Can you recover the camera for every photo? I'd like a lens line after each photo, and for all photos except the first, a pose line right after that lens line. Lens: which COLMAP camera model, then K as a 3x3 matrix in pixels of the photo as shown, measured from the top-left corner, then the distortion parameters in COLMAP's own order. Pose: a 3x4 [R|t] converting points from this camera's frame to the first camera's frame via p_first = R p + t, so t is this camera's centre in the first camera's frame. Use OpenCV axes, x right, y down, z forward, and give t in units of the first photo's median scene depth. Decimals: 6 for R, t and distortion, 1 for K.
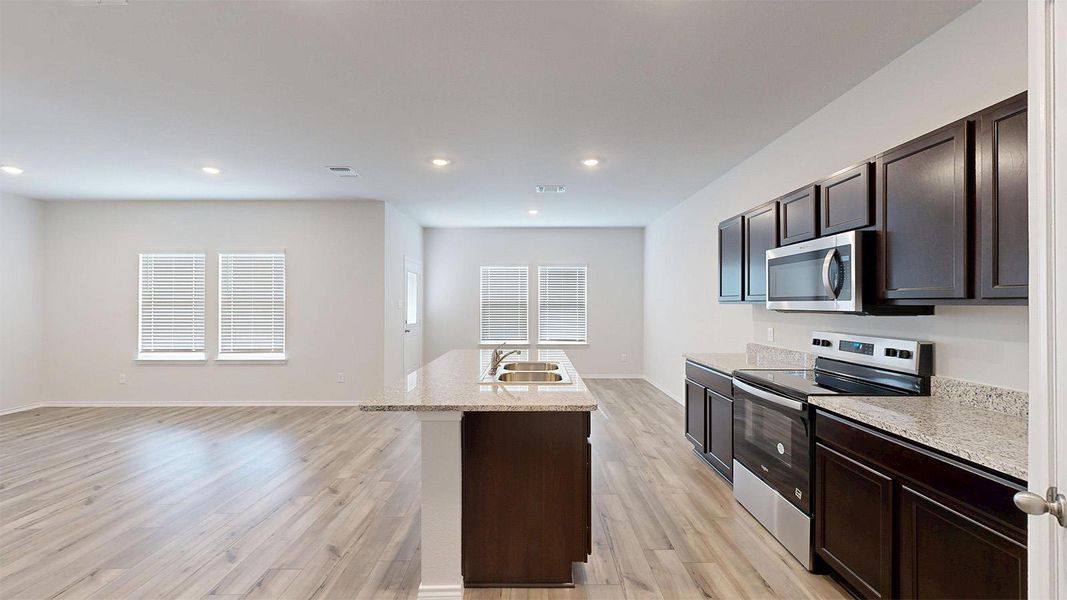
lens RADIAL K [[390.2, 0, 531.1], [0, 390.2, 300.1], [0, 0, 1]] dist [0.003698, -0.000913]
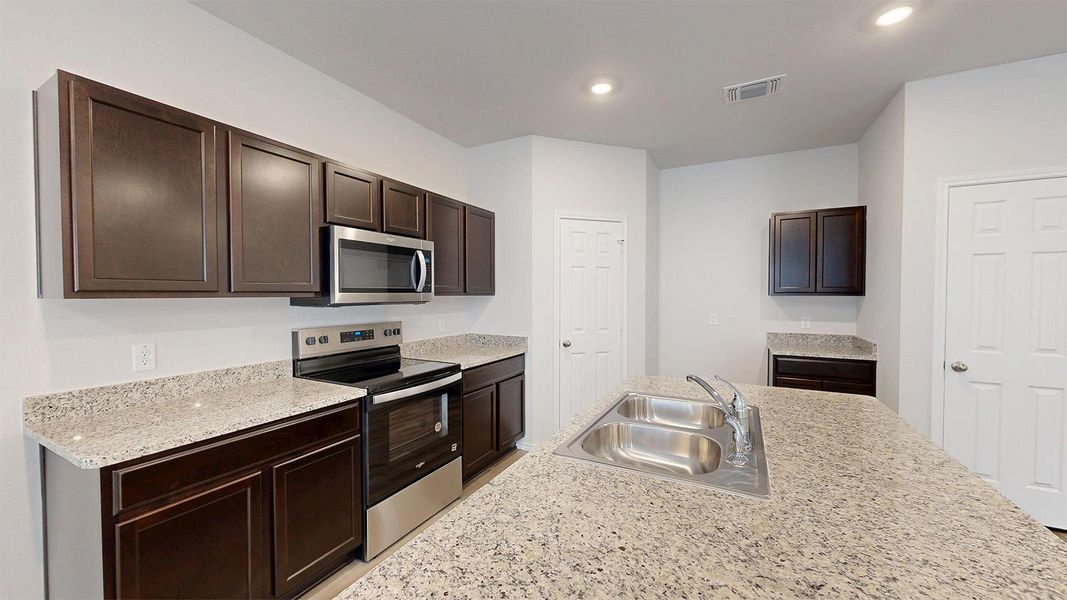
lens RADIAL K [[390.2, 0, 529.2], [0, 390.2, 297.5], [0, 0, 1]] dist [0.003698, -0.000913]
pose [[-0.882266, -0.005622, 0.470717, -0.065030], [-0.004070, 0.999982, 0.004315, 0.005332], [-0.470733, 0.001891, -0.882273, 1.137404]]
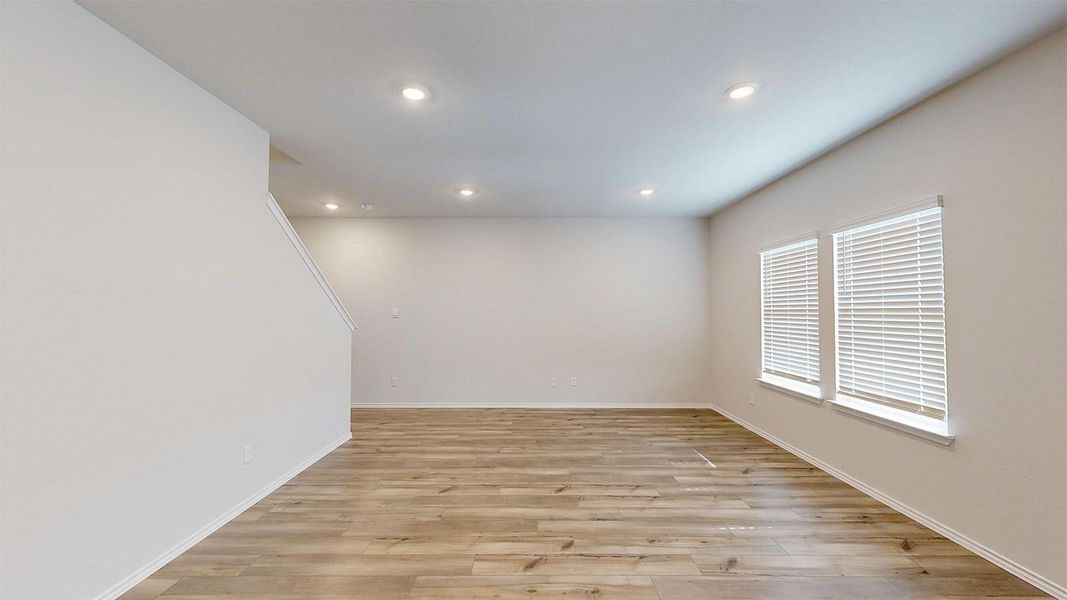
lens RADIAL K [[390.2, 0, 536.3], [0, 390.2, 302.3], [0, 0, 1]] dist [0.003698, -0.000913]
pose [[0.004224, -0.024482, -0.999691, -0.250380], [0.006087, 0.999682, -0.024456, 0.005939], [0.999973, -0.005982, 0.004371, 0.759625]]
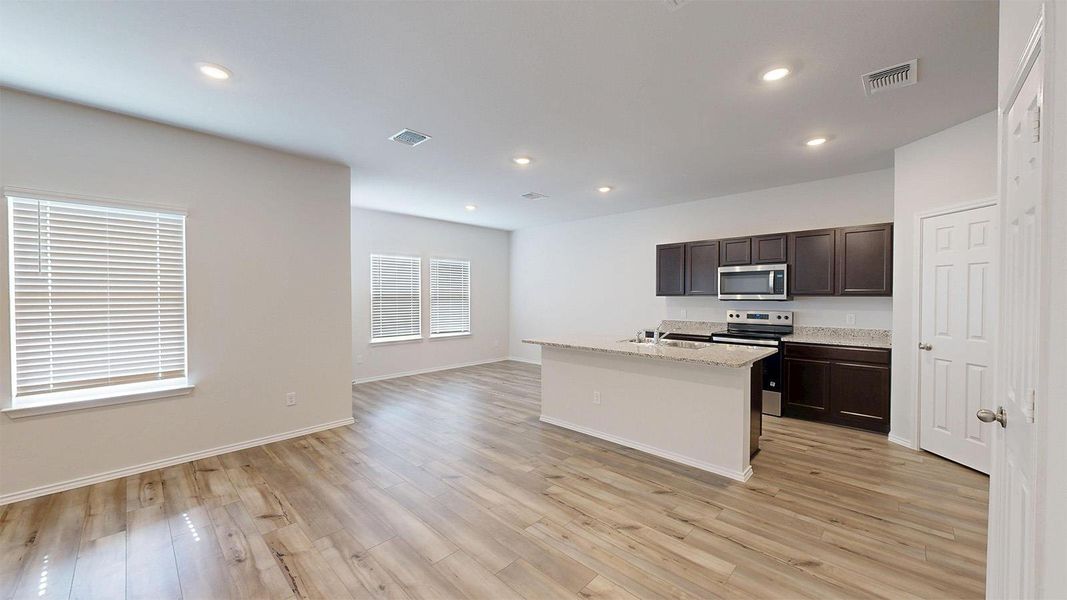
lens RADIAL K [[390.2, 0, 530.8], [0, 390.2, 301.9], [0, 0, 1]] dist [0.003698, -0.000913]
pose [[0.697649, -0.011511, 0.716347, -1.019711], [-0.005149, 0.999765, 0.021080, 0.001487], [-0.716421, -0.018395, 0.697426, 0.263160]]
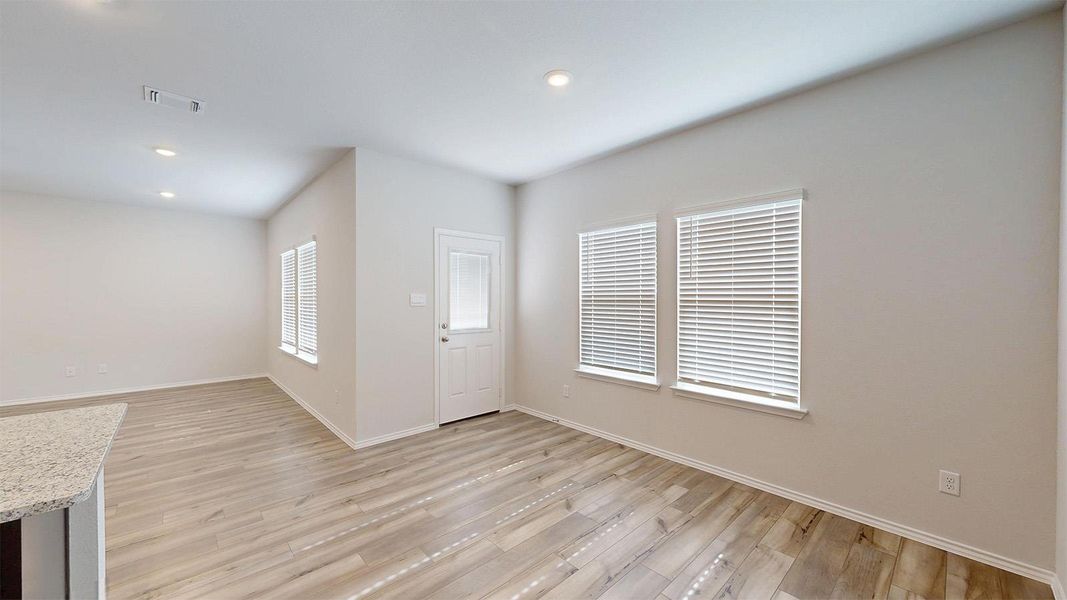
lens RADIAL K [[390.2, 0, 531.8], [0, 390.2, 301.8], [0, 0, 1]] dist [0.003698, -0.000913]
pose [[0.674339, 0.009082, -0.738366, 0.482895], [0.006980, 0.999801, 0.018672, 0.003718], [0.738389, -0.017746, 0.674141, 1.130853]]
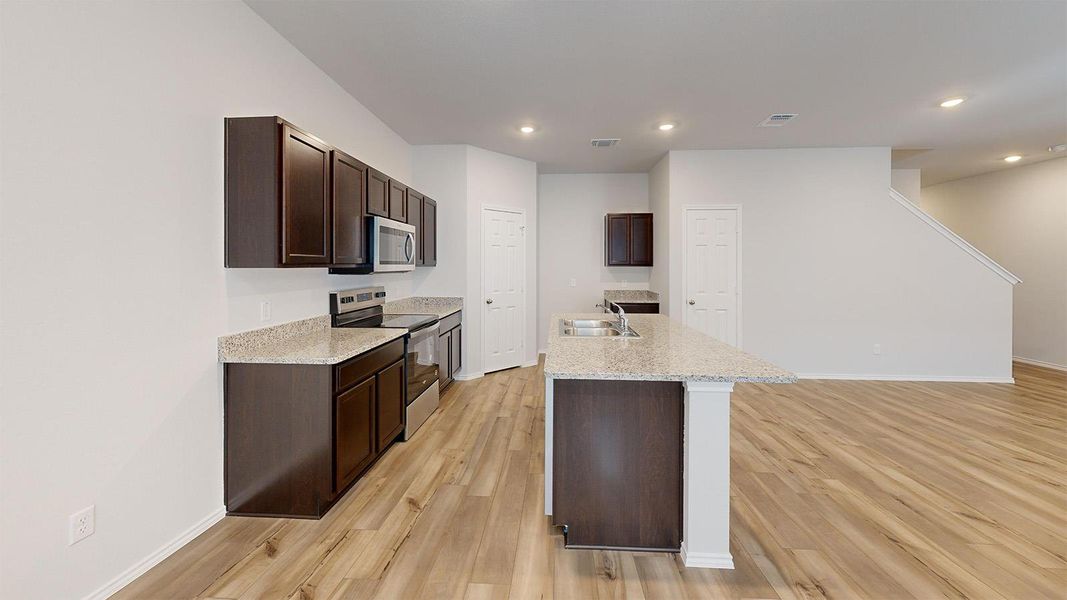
lens RADIAL K [[390.2, 0, 528.5], [0, 390.2, 283.1], [0, 0, 1]] dist [0.003698, -0.000913]
pose [[-0.998269, 0.000039, 0.058814, 0.083281], [0.002148, 0.999356, 0.035806, 0.011623], [-0.058774, 0.035870, -0.997627, 1.566318]]
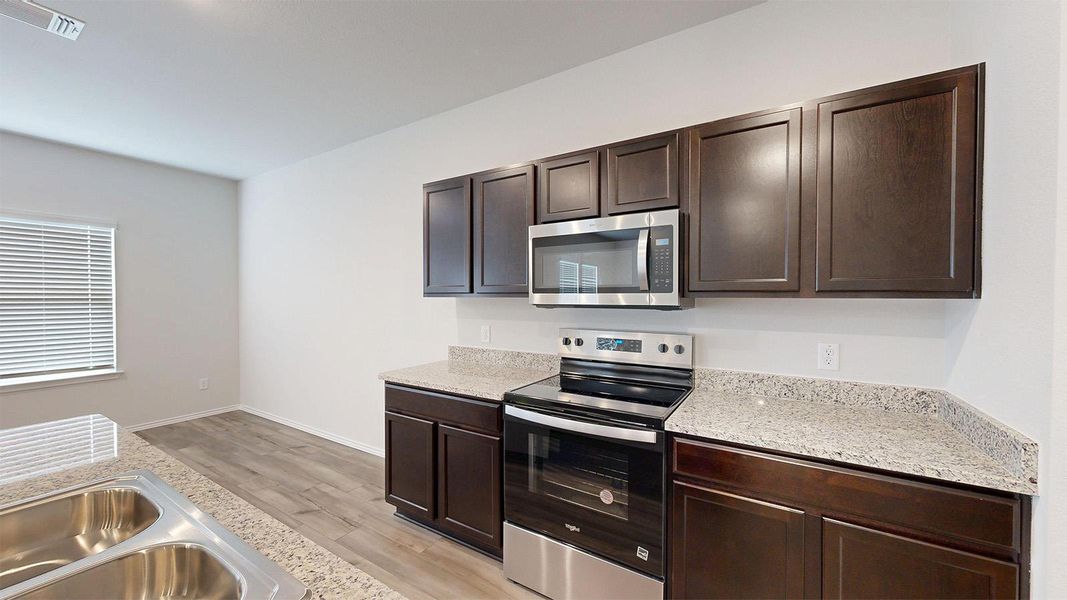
lens RADIAL K [[390.2, 0, 536.0], [0, 390.2, 303.0], [0, 0, 1]] dist [0.003698, -0.000913]
pose [[0.524914, -0.014225, 0.851037, -0.024623], [-0.006335, 0.999767, 0.020618, 0.004302], [-0.851132, -0.016214, 0.524701, 0.452911]]
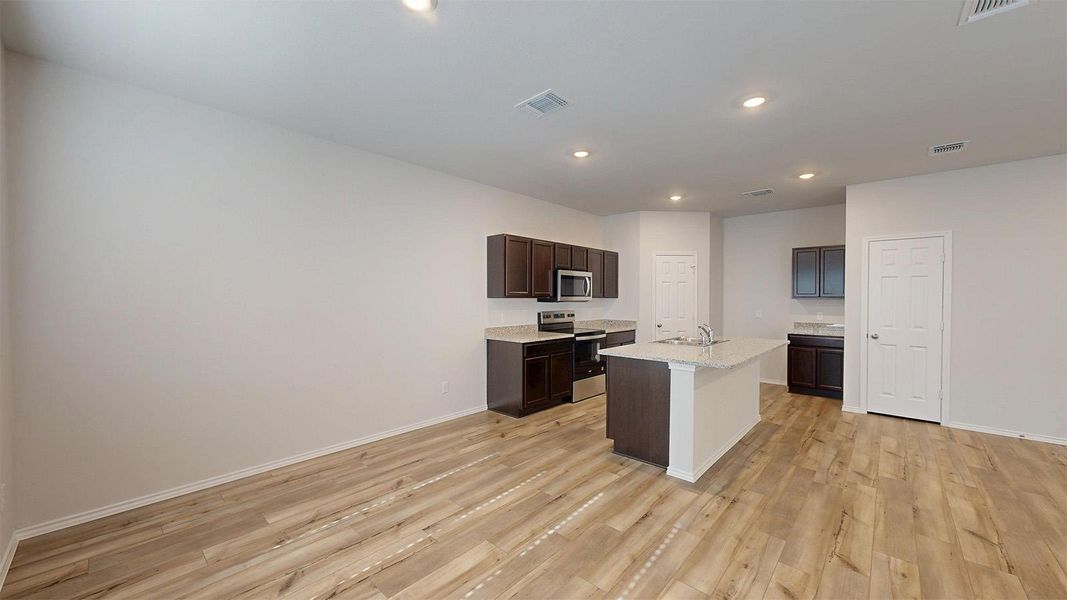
lens RADIAL K [[390.2, 0, 531.2], [0, 390.2, 302.2], [0, 0, 1]] dist [0.003698, -0.000913]
pose [[-0.737277, -0.009717, 0.675521, -0.441125], [-0.006703, 0.999953, 0.007069, 0.012004], [-0.675558, 0.000684, -0.737307, 1.898359]]
